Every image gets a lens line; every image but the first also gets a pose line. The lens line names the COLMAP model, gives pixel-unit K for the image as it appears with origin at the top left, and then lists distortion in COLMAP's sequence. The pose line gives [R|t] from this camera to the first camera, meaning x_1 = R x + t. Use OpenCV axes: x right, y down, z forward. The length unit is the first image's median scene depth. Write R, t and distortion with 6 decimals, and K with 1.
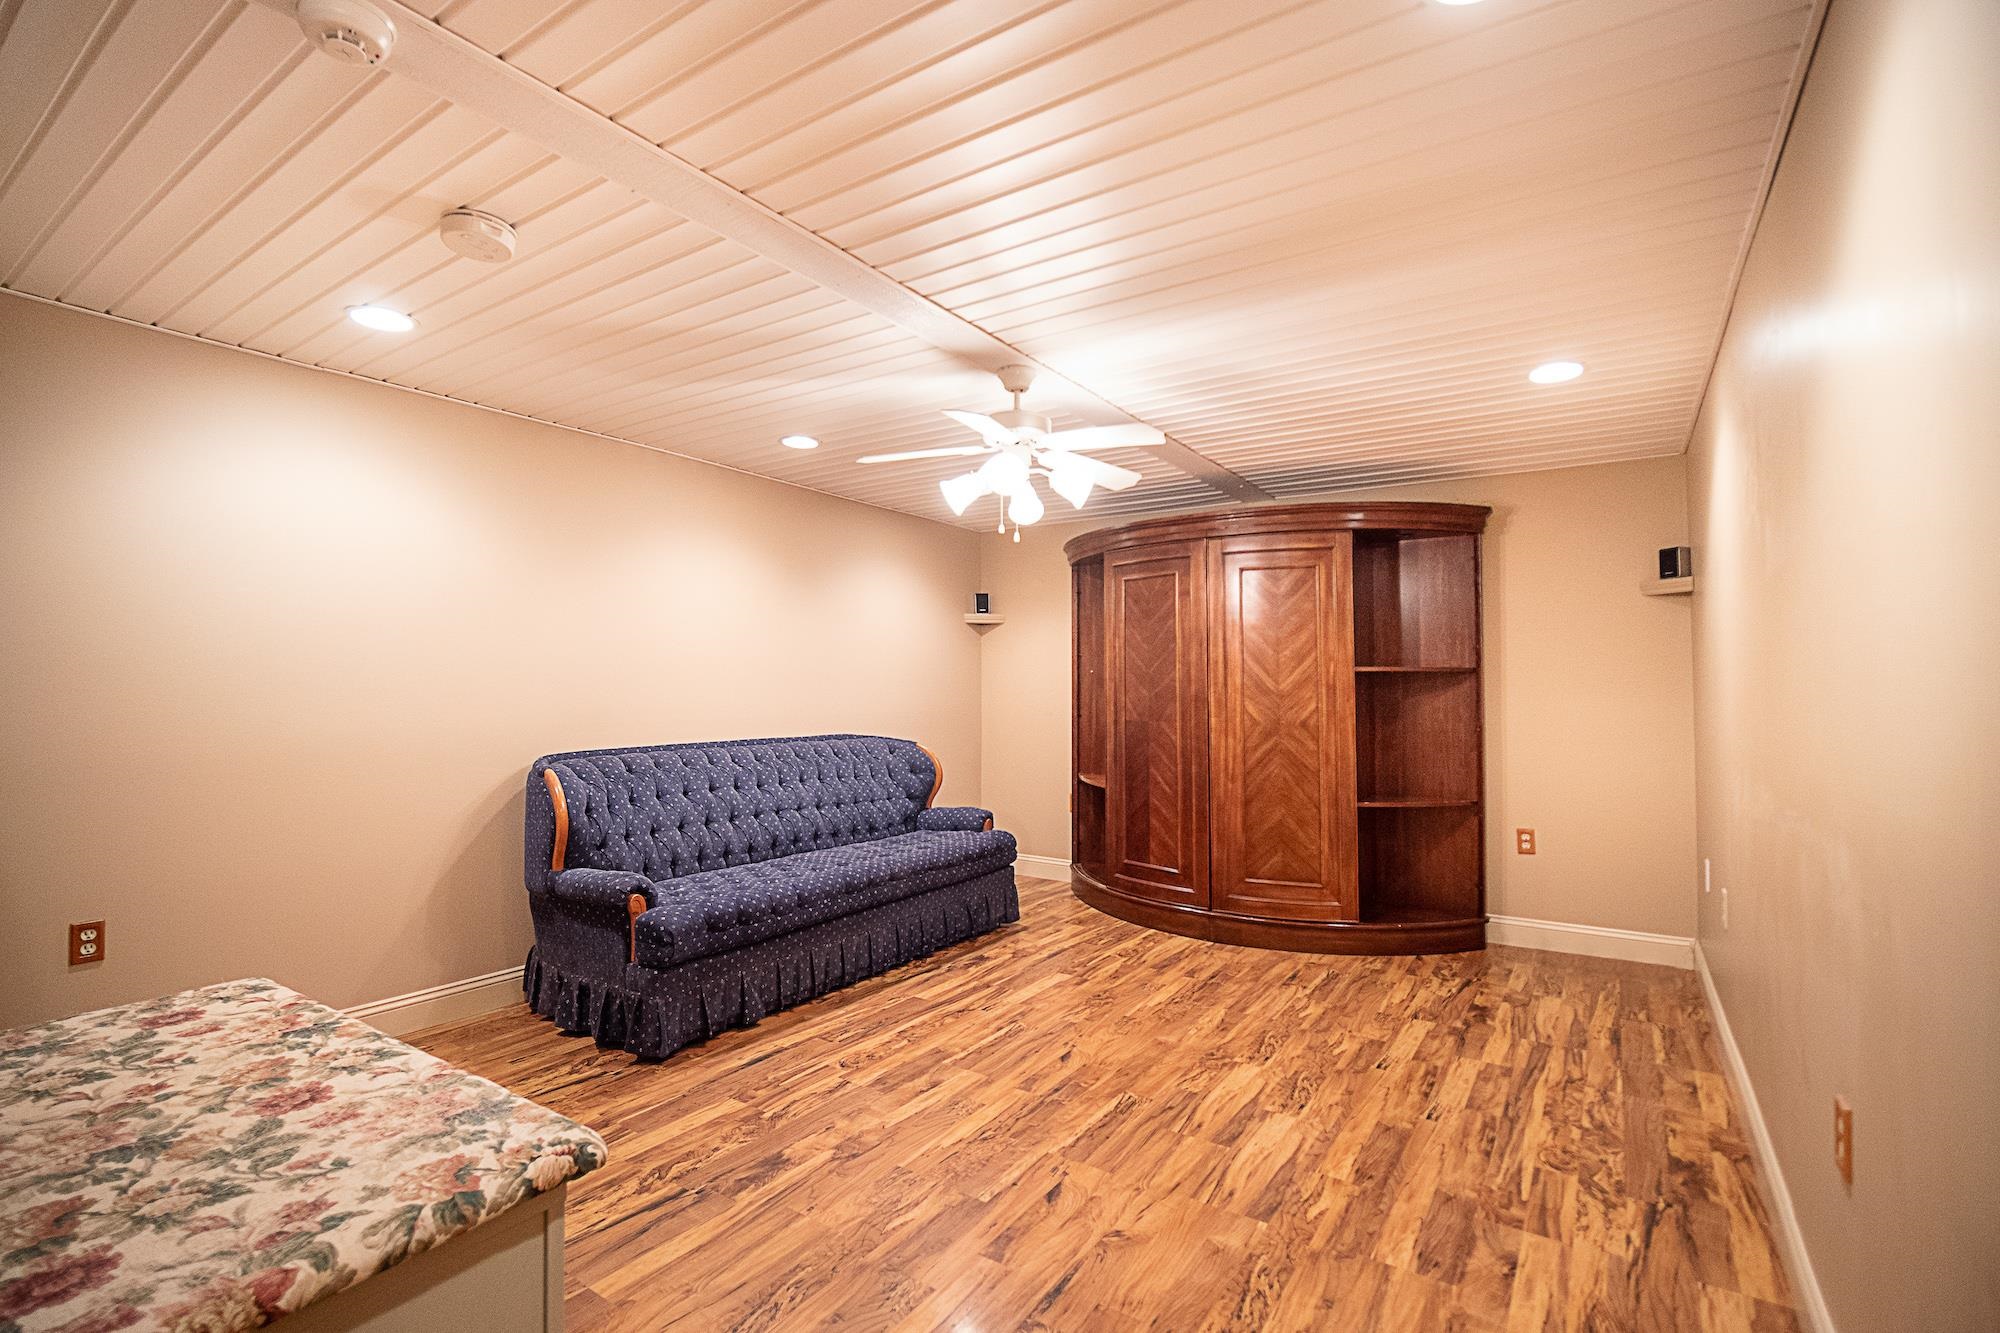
lens RADIAL K [[901.8, 0, 995.2], [0, 901.8, 677.5], [0, 0, 1]] dist [-0.012688, -0.000651]
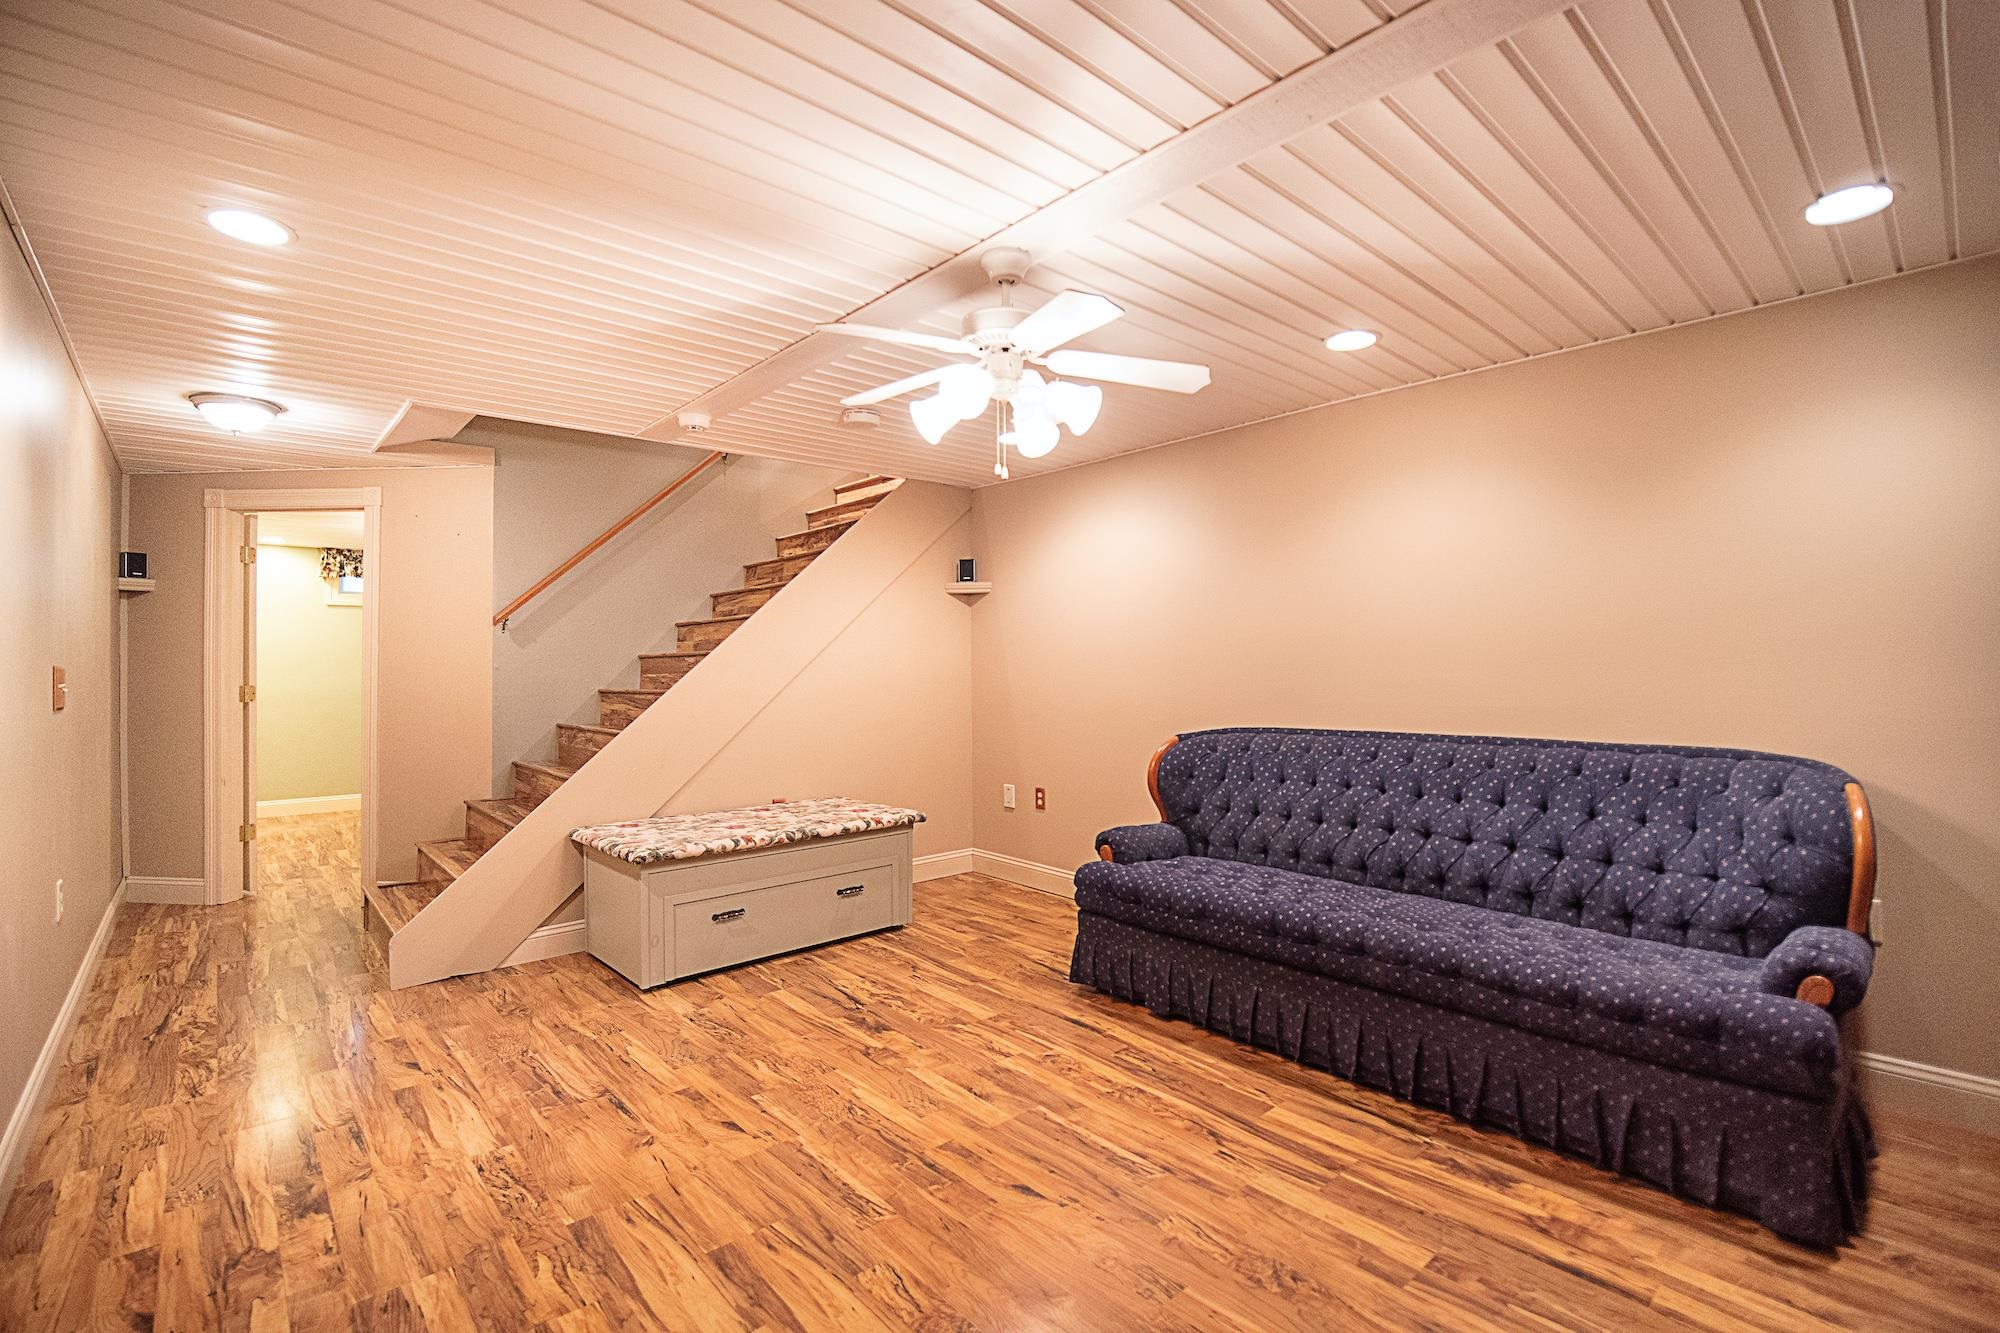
lens RADIAL K [[901.8, 0, 991.3], [0, 901.8, 659.0], [0, 0, 1]] dist [-0.012688, -0.000651]
pose [[-0.248601, -0.009415, -0.968560, 0.740898], [0.017618, 0.999743, -0.014240, 0.014336], [0.968446, -0.020604, -0.248371, 1.113000]]
